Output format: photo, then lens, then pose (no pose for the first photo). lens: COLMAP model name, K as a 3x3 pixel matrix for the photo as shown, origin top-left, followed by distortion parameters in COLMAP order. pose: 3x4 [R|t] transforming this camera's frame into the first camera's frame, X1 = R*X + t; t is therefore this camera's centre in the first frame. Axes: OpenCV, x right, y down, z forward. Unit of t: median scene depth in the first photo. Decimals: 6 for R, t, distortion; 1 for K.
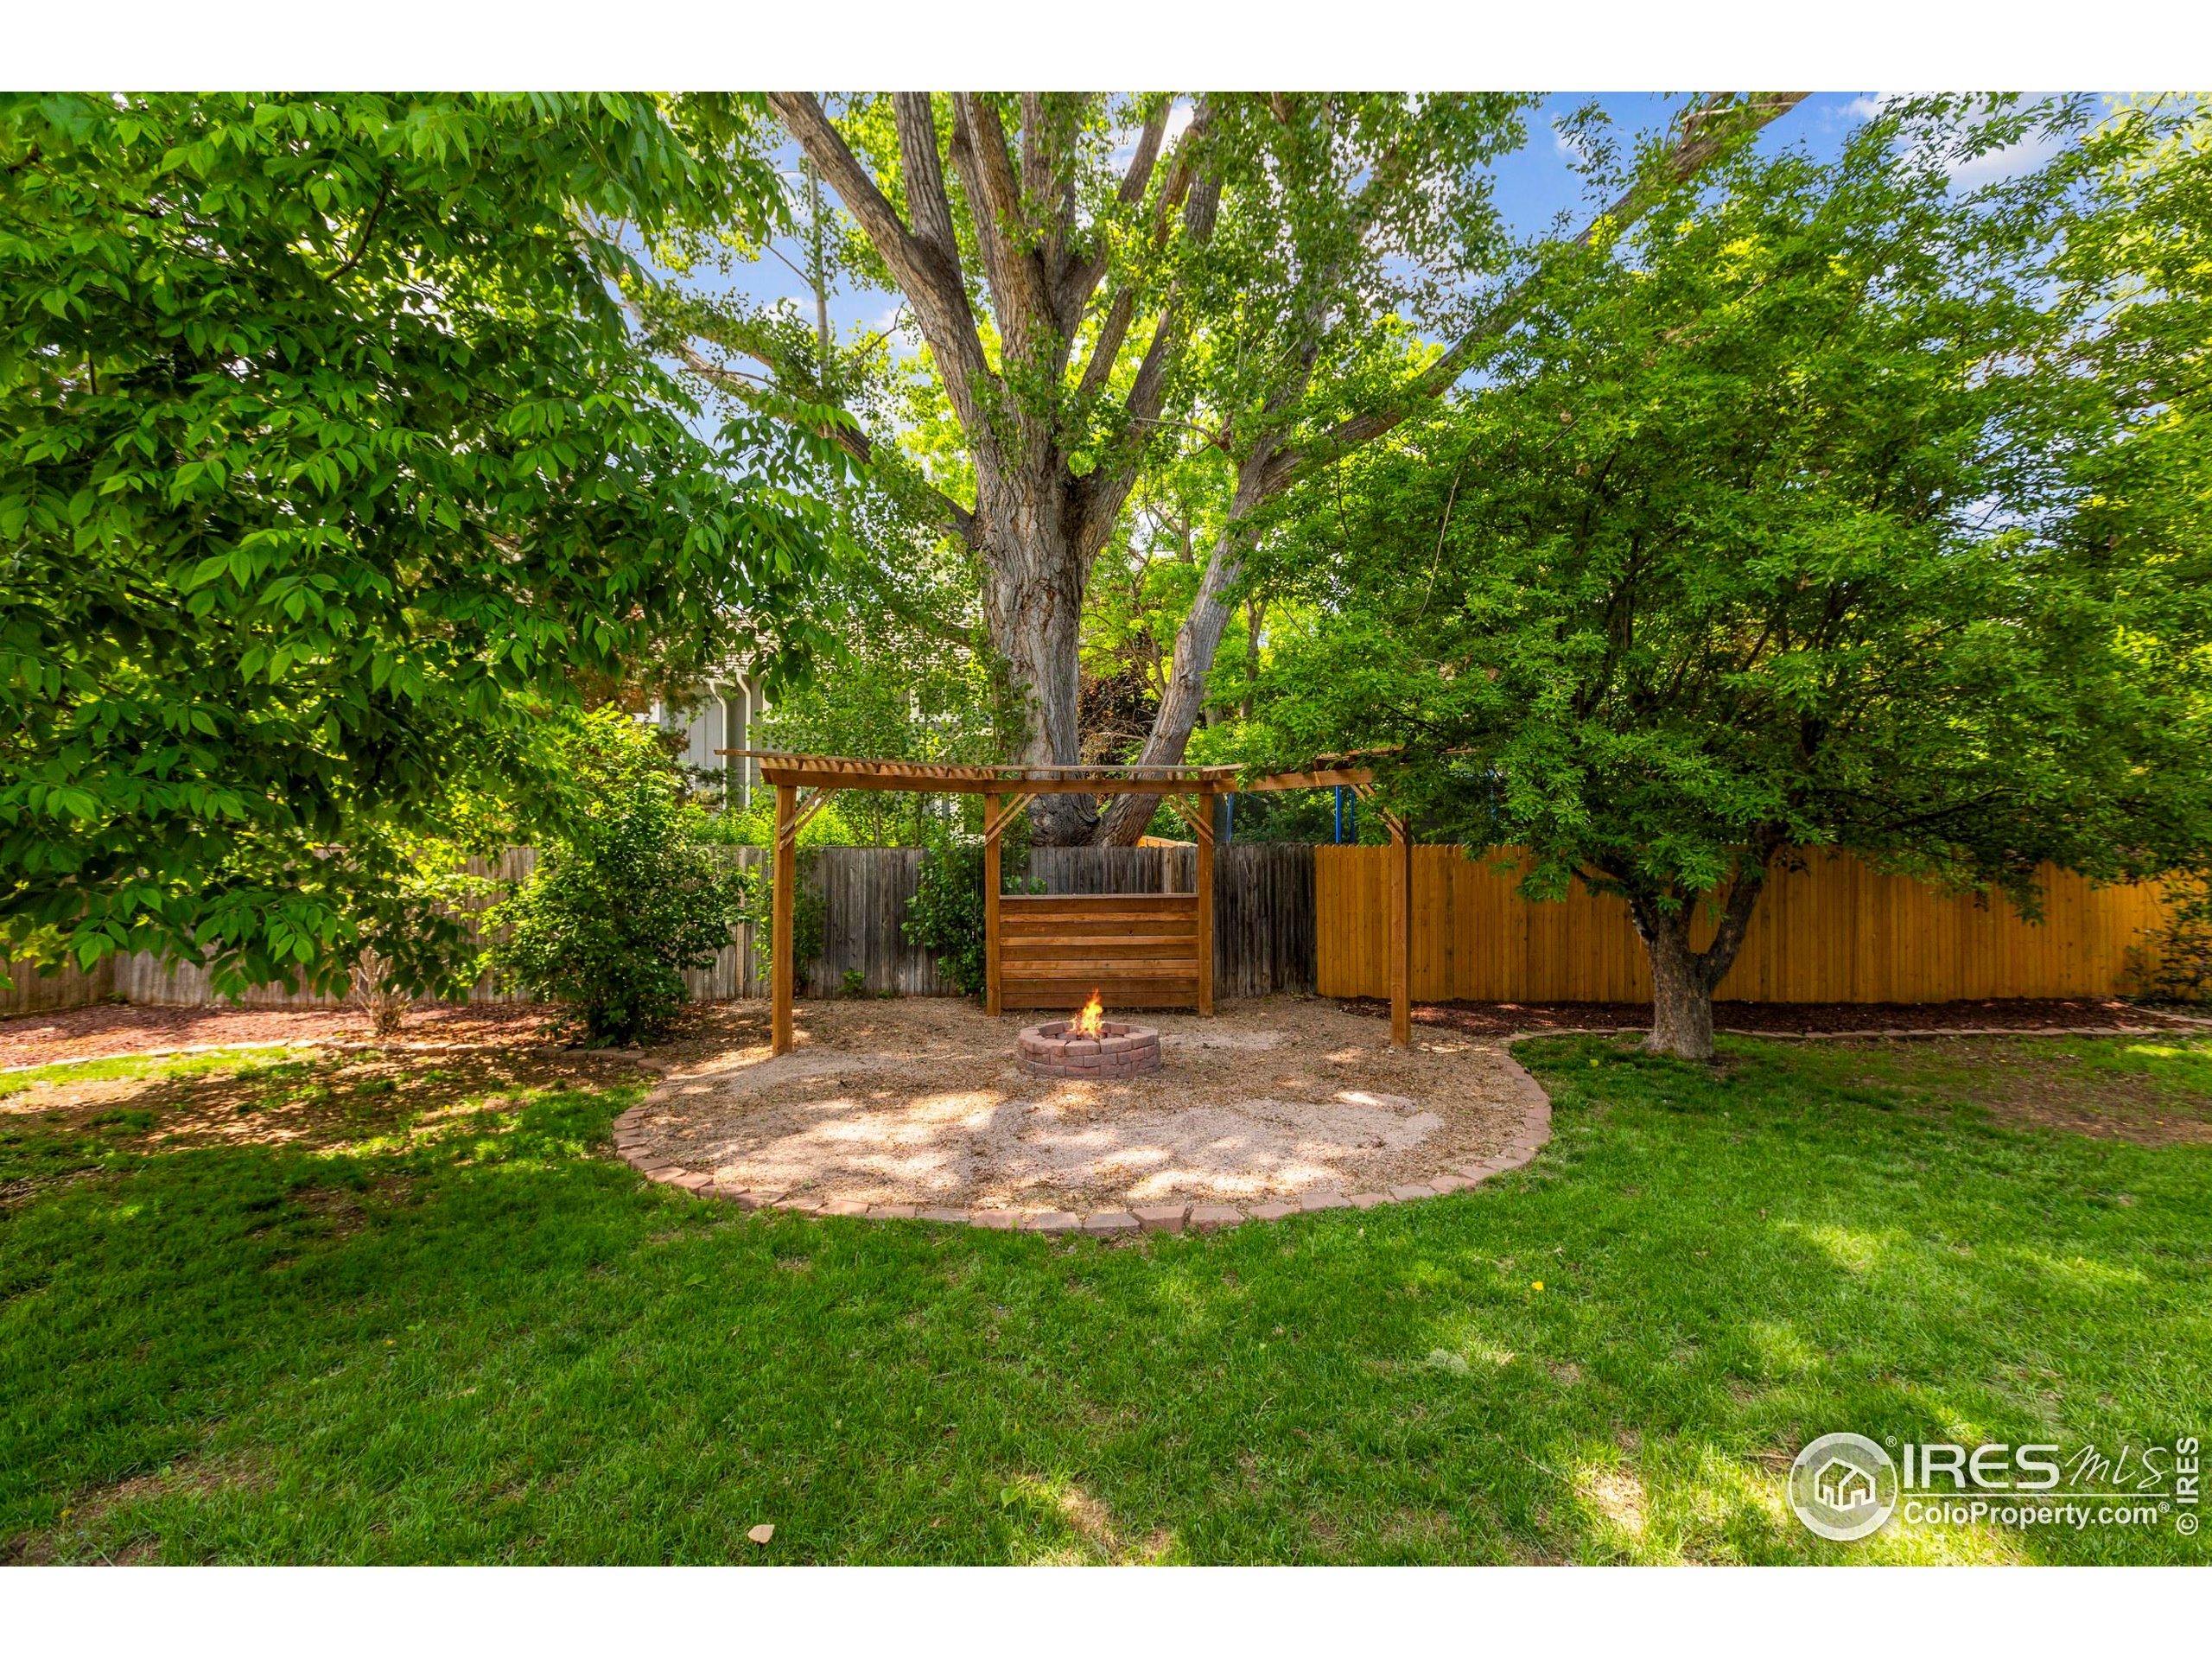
lens RADIAL K [[998.2, 0, 1106.0], [0, 998.2, 829.5], [0, 0, 1]] dist [-0.002635, -0.000218]
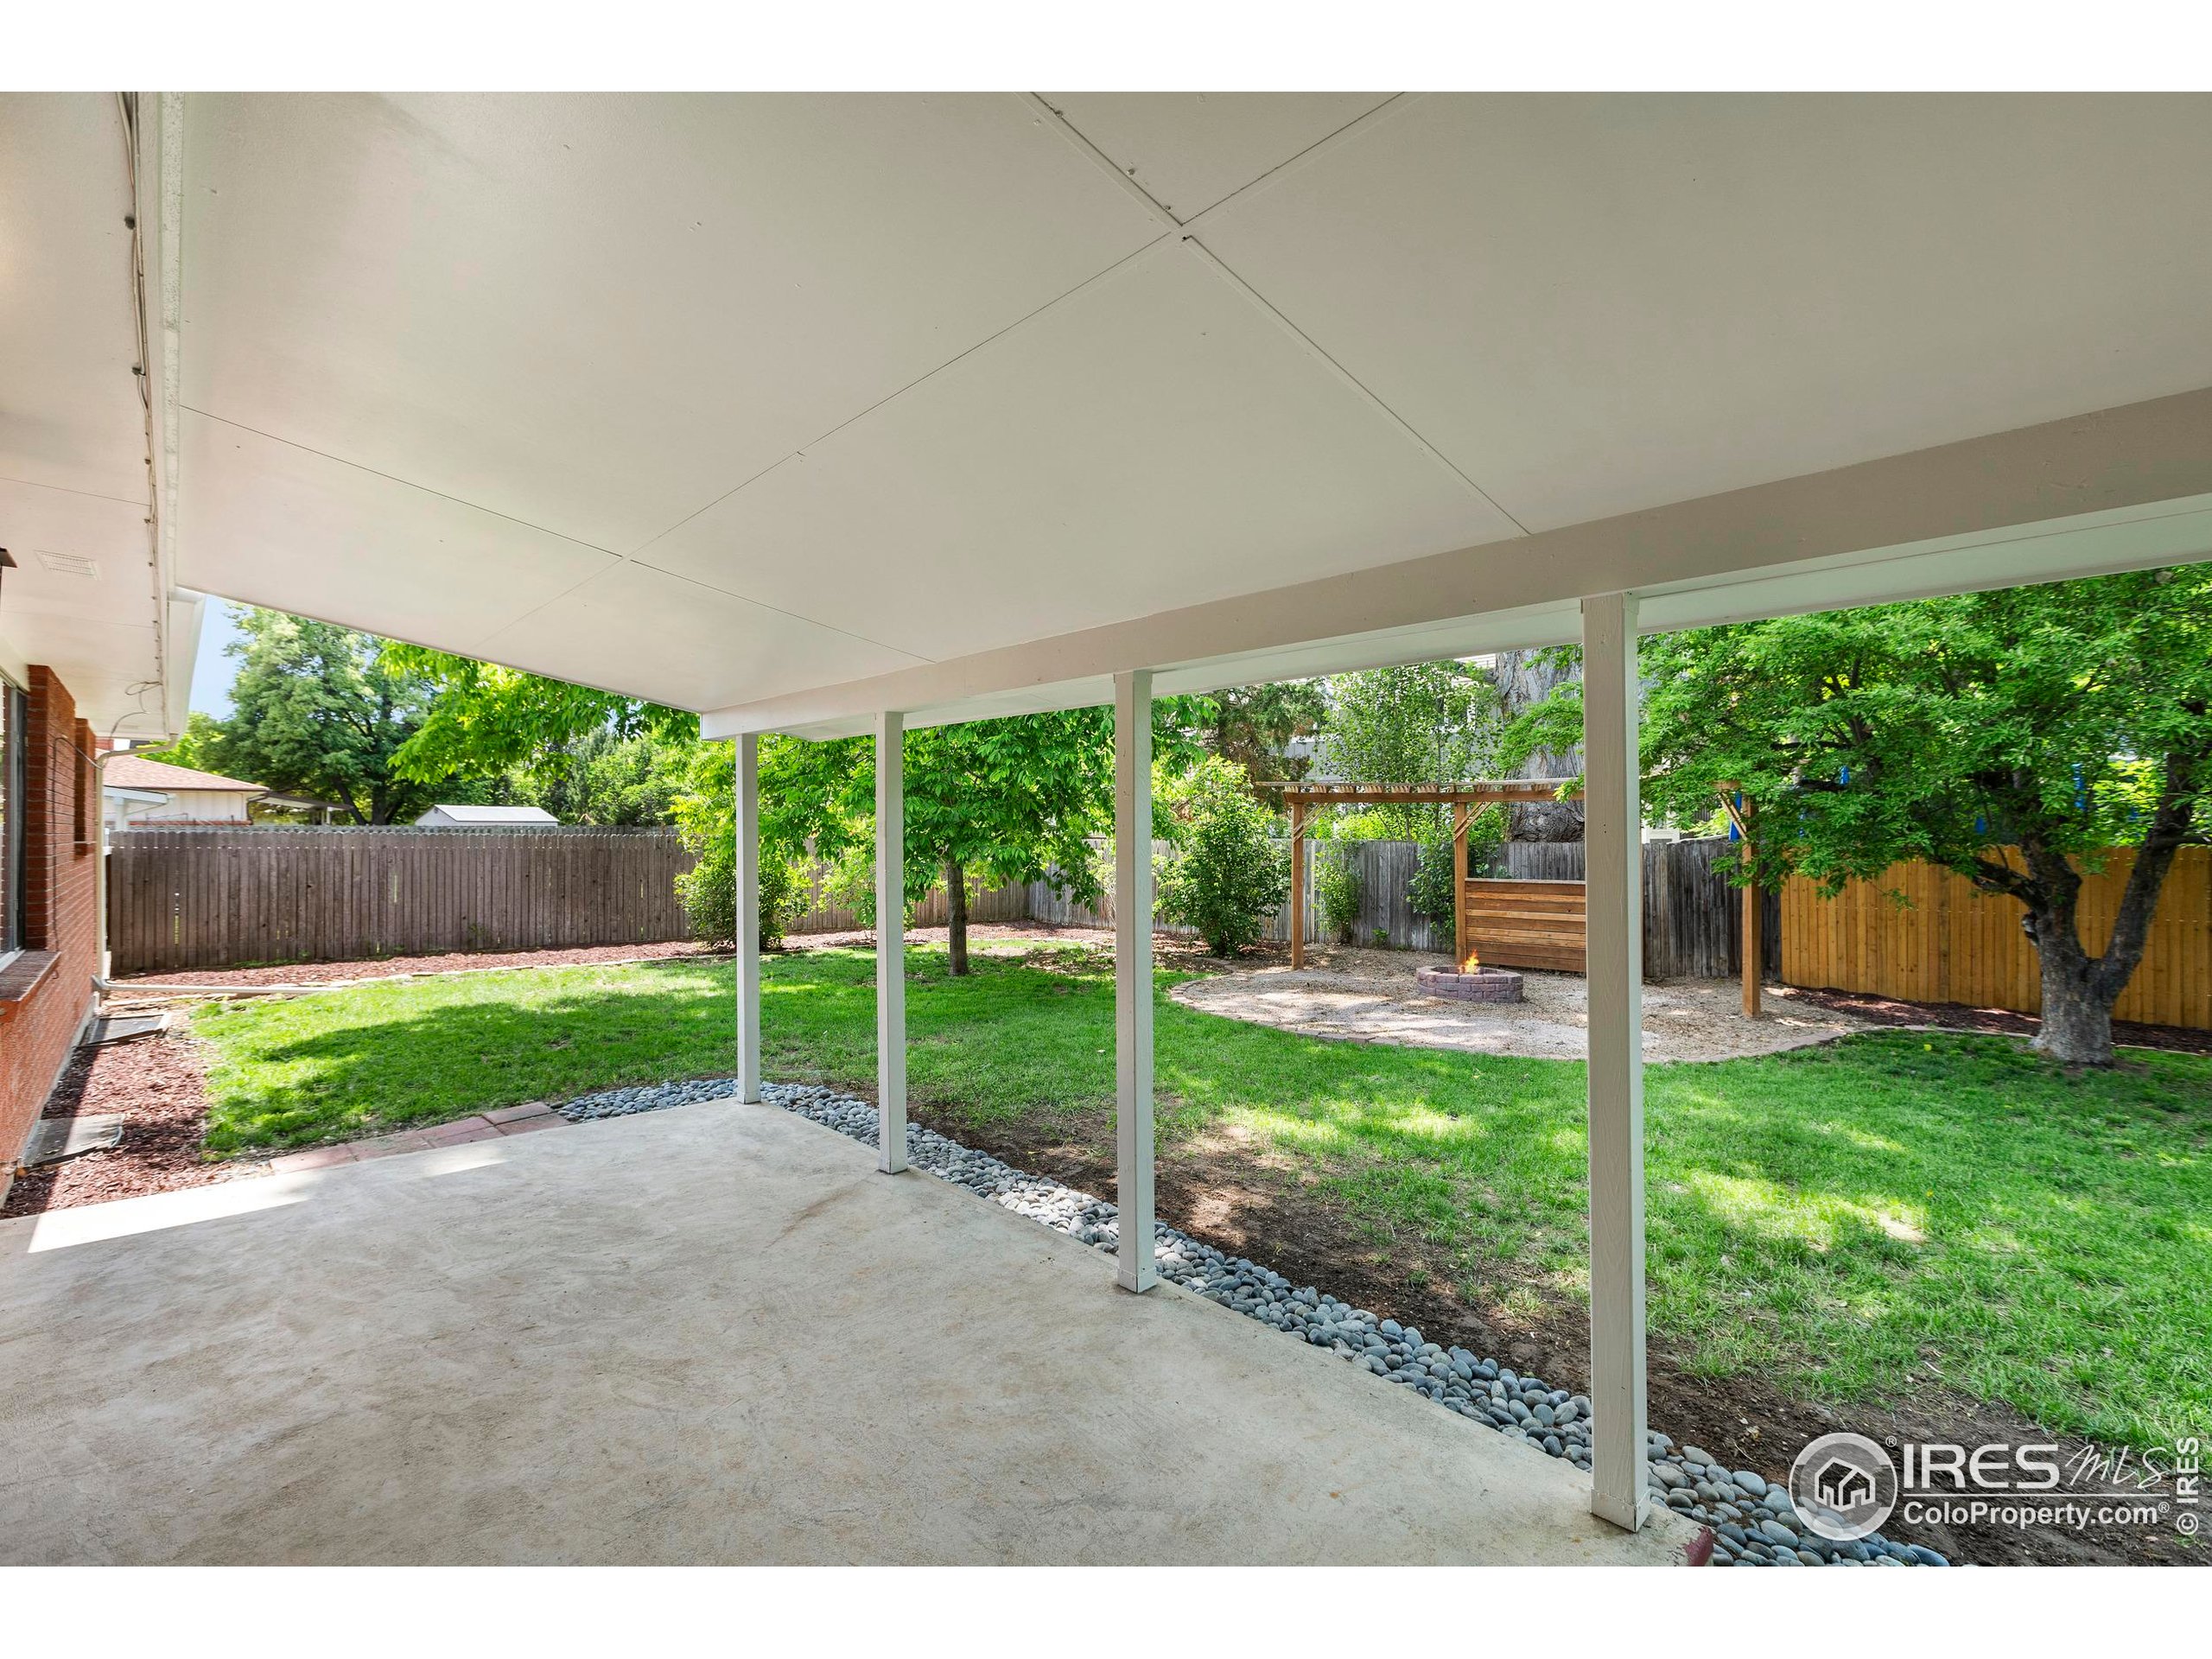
lens RADIAL K [[998.2, 0, 1106.0], [0, 998.2, 829.5], [0, 0, 1]] dist [-0.002635, -0.000218]
pose [[0.689214, -0.005482, -0.724537, 0.525517], [0.003317, 0.999985, -0.004411, 0.006254], [0.724551, 0.000637, 0.689221, -0.263995]]
